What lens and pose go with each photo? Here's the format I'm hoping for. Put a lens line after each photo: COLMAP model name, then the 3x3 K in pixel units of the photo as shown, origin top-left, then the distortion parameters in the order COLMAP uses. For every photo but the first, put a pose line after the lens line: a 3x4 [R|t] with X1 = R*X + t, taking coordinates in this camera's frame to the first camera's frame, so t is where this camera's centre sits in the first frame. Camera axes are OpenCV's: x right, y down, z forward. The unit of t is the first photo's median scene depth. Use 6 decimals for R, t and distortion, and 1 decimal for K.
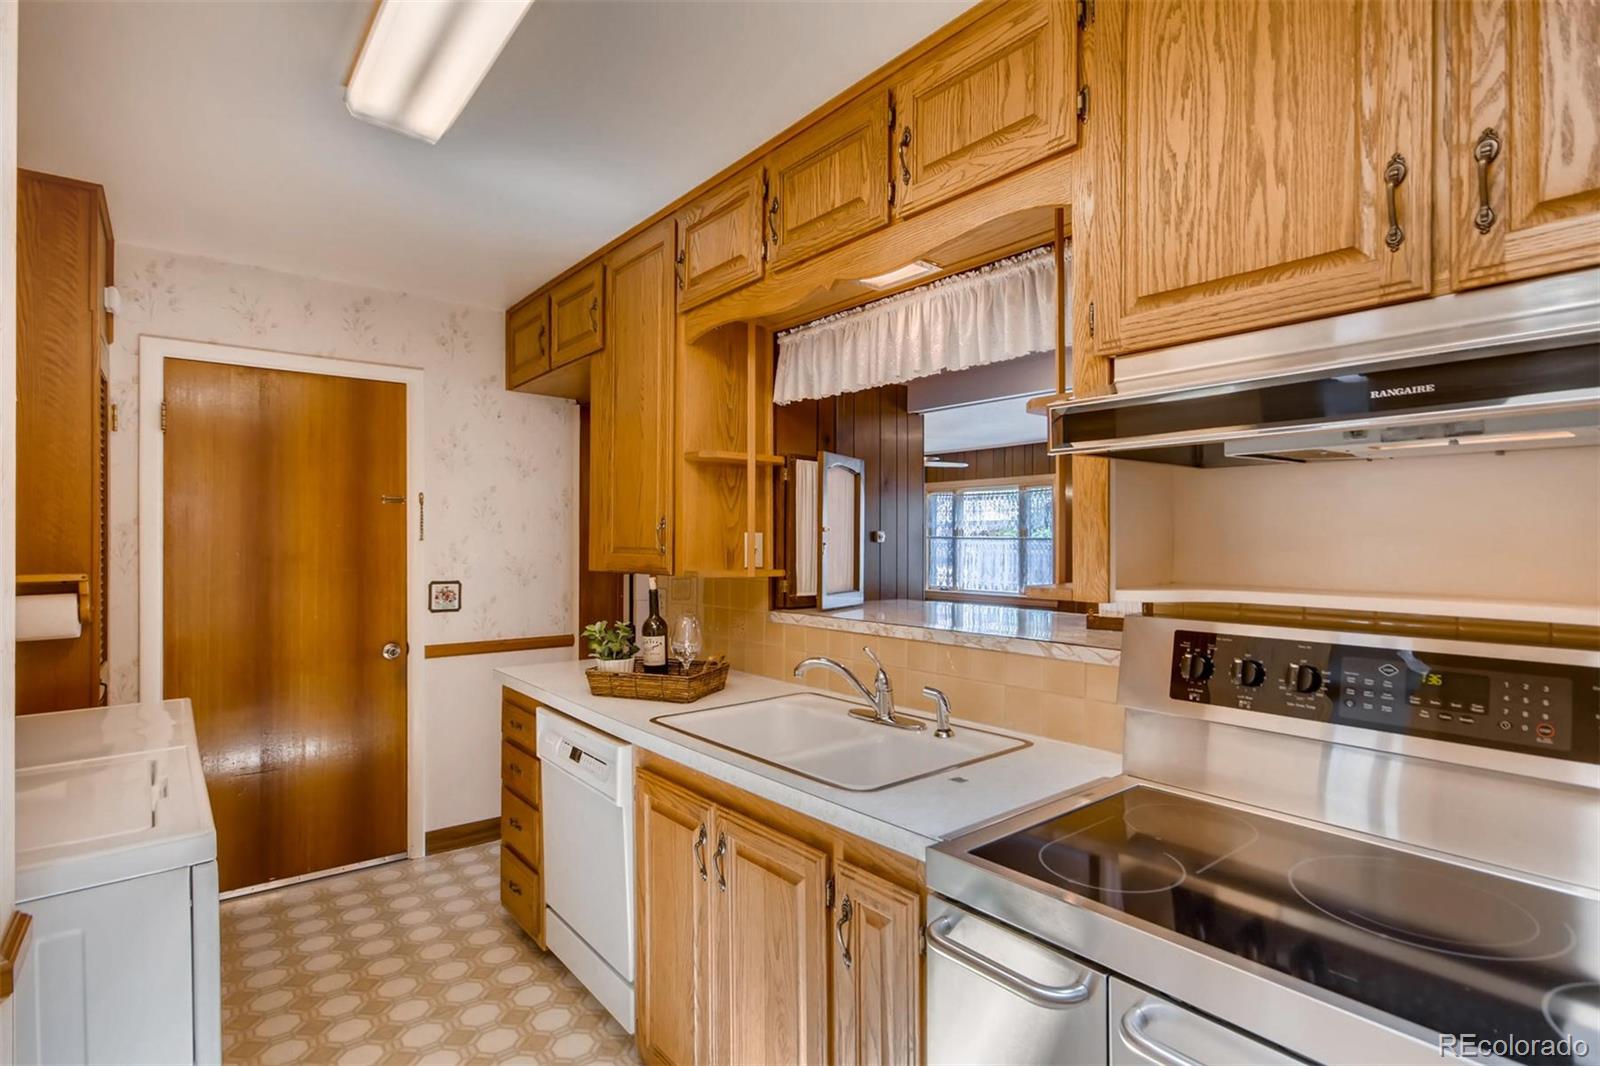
lens RADIAL K [[811.6, 0, 798.6], [0, 811.6, 535.6], [0, 0, 1]] dist [0.006911, 0.002724]
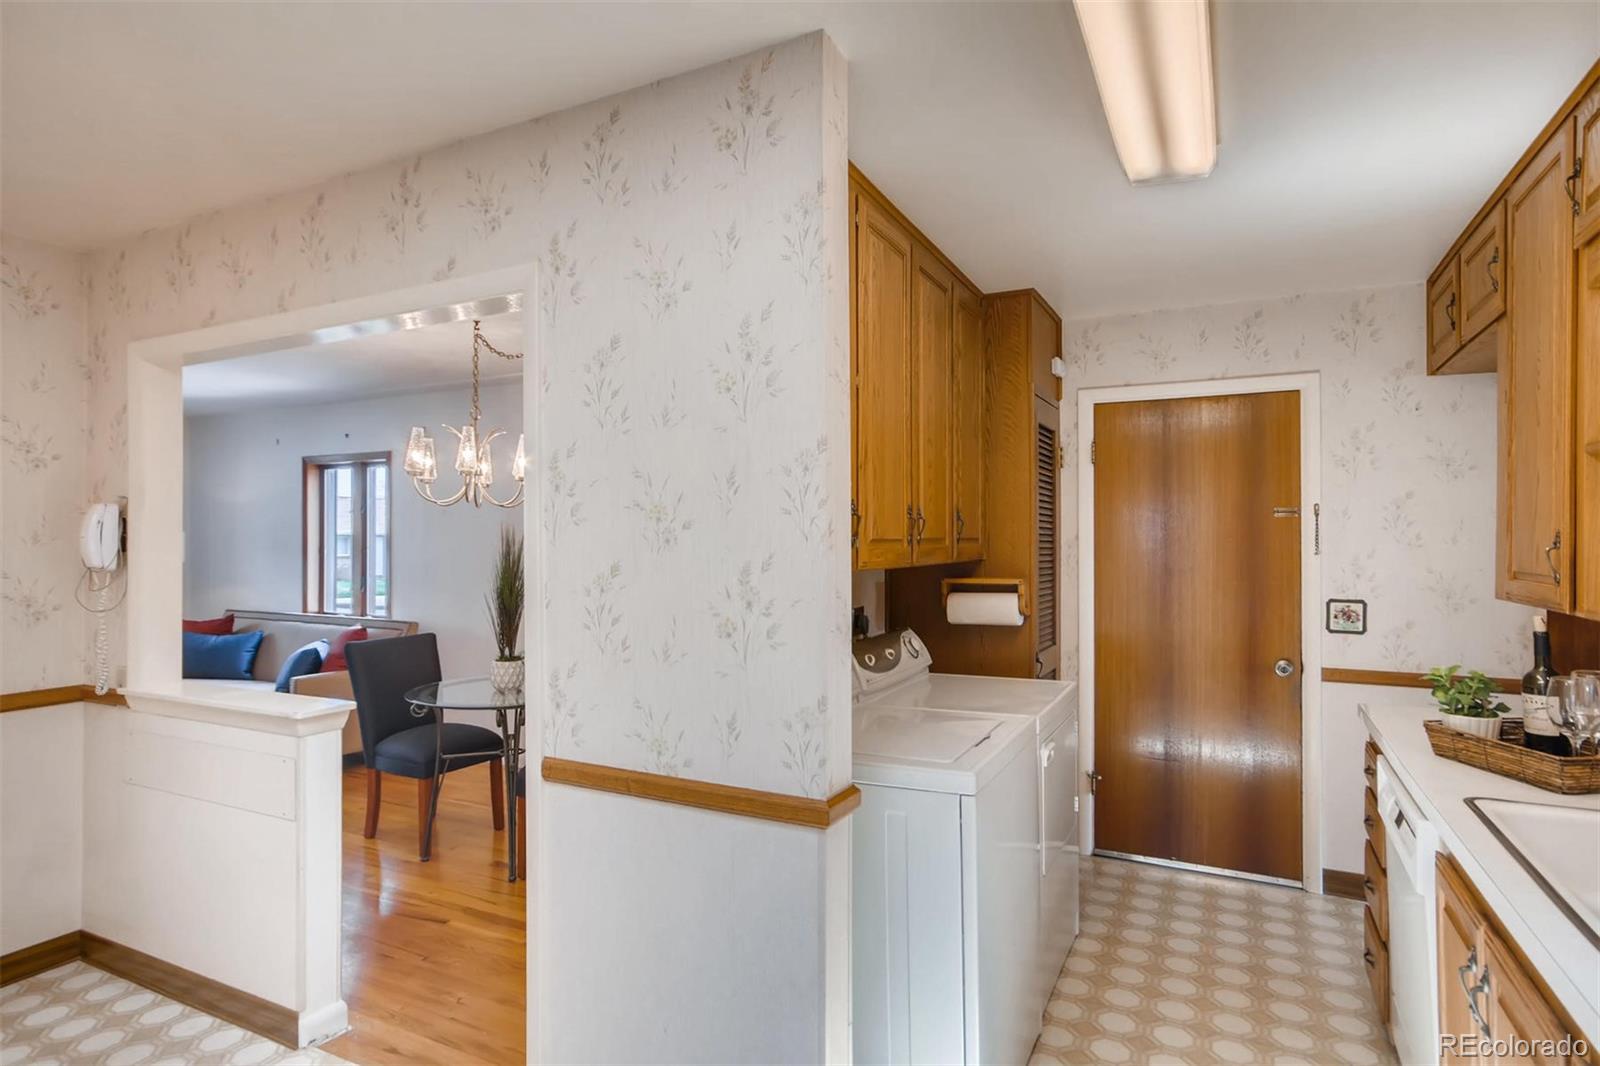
lens RADIAL K [[858.8, 0, 800.6], [0, 858.8, 536.6], [0, 0, 1]] dist [-0.001714, 0.002984]
pose [[0.419459, -0.002327, -0.907771, 0.201139], [0.004073, 0.999991, -0.000681, -0.018005], [0.907765, -0.003411, 0.419465, 0.051021]]
